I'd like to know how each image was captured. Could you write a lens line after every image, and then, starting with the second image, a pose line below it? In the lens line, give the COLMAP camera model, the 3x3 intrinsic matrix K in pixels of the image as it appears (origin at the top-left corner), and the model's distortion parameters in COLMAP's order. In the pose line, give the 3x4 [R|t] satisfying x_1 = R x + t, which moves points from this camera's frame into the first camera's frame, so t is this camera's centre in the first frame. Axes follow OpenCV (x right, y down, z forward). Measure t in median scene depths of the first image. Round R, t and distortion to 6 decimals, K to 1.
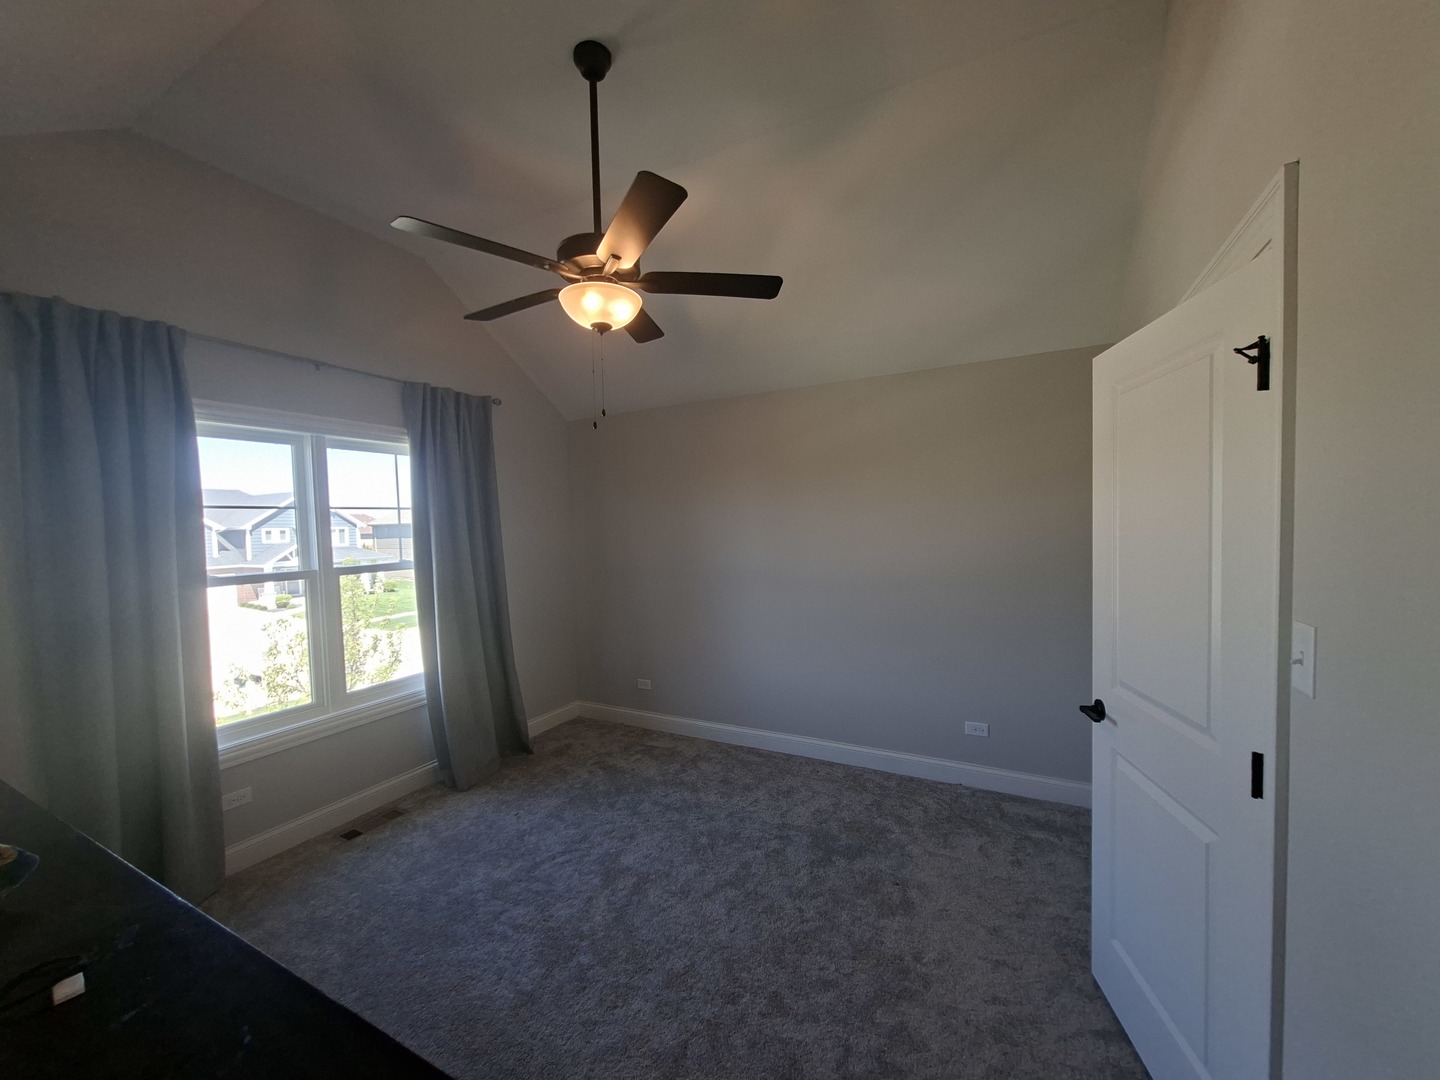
lens RADIAL K [[566.7, 0, 722.3], [0, 566.7, 546.4], [0, 0, 1]] dist [0.003235, -0.000086]
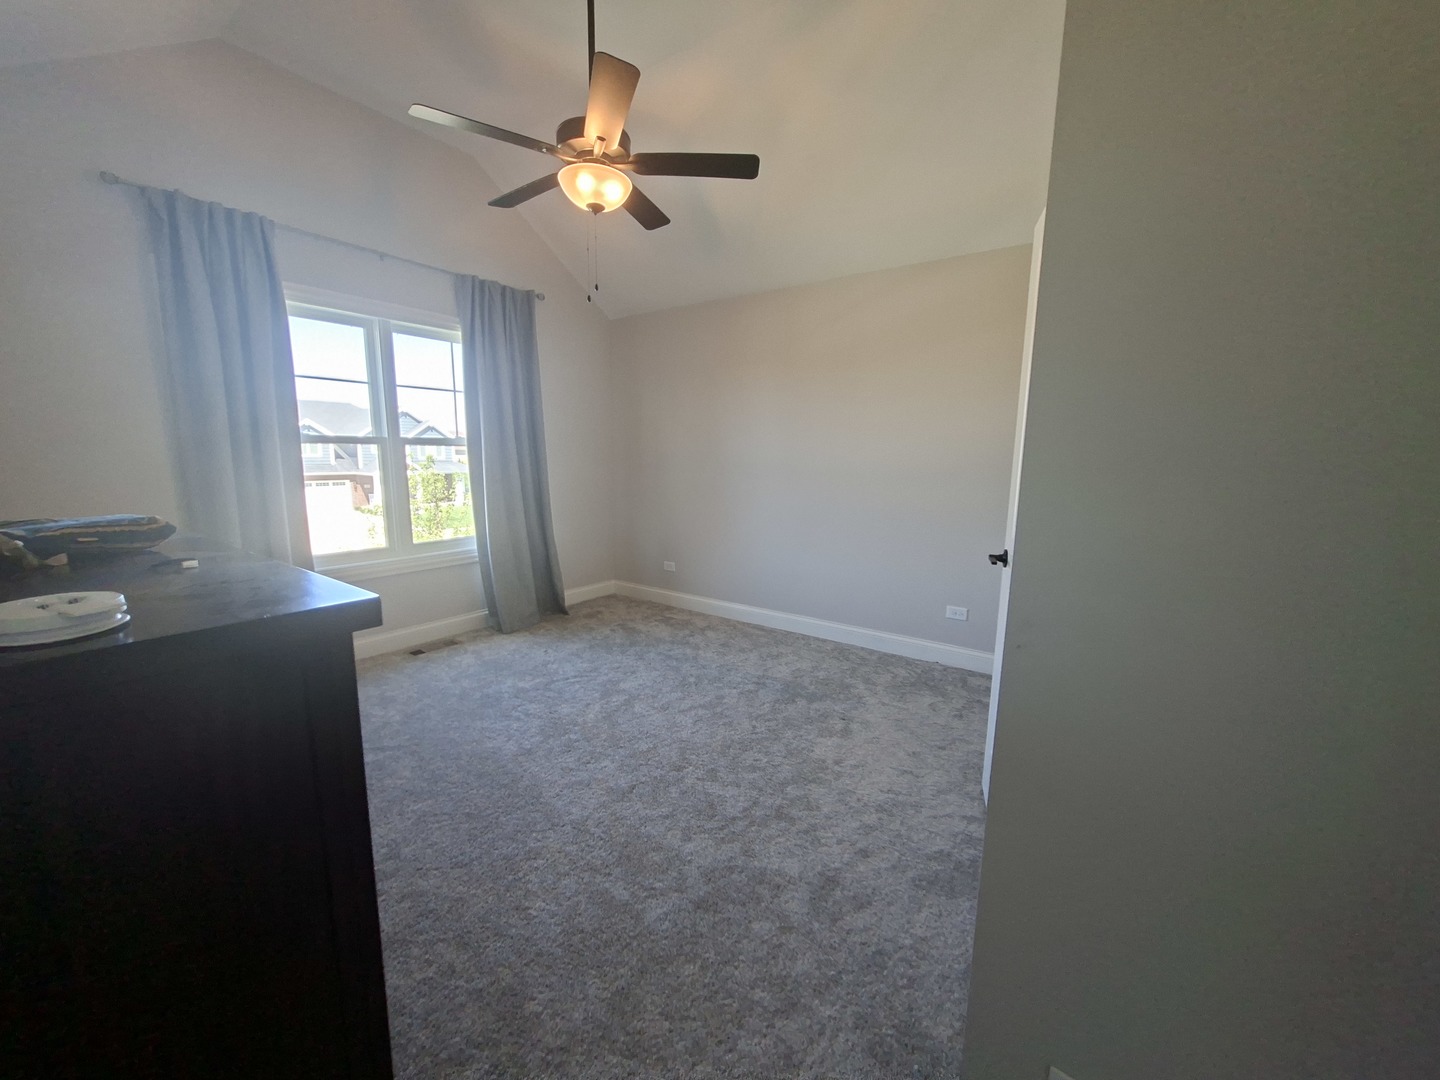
lens RADIAL K [[566.7, 0, 716.0], [0, 566.7, 541.8], [0, 0, 1]] dist [0.003235, -0.000086]
pose [[0.989468, 0.059785, -0.131826, 0.162760], [-0.043340, 0.991301, 0.124271, 0.092881], [0.138109, -0.117249, 0.983452, -0.118941]]
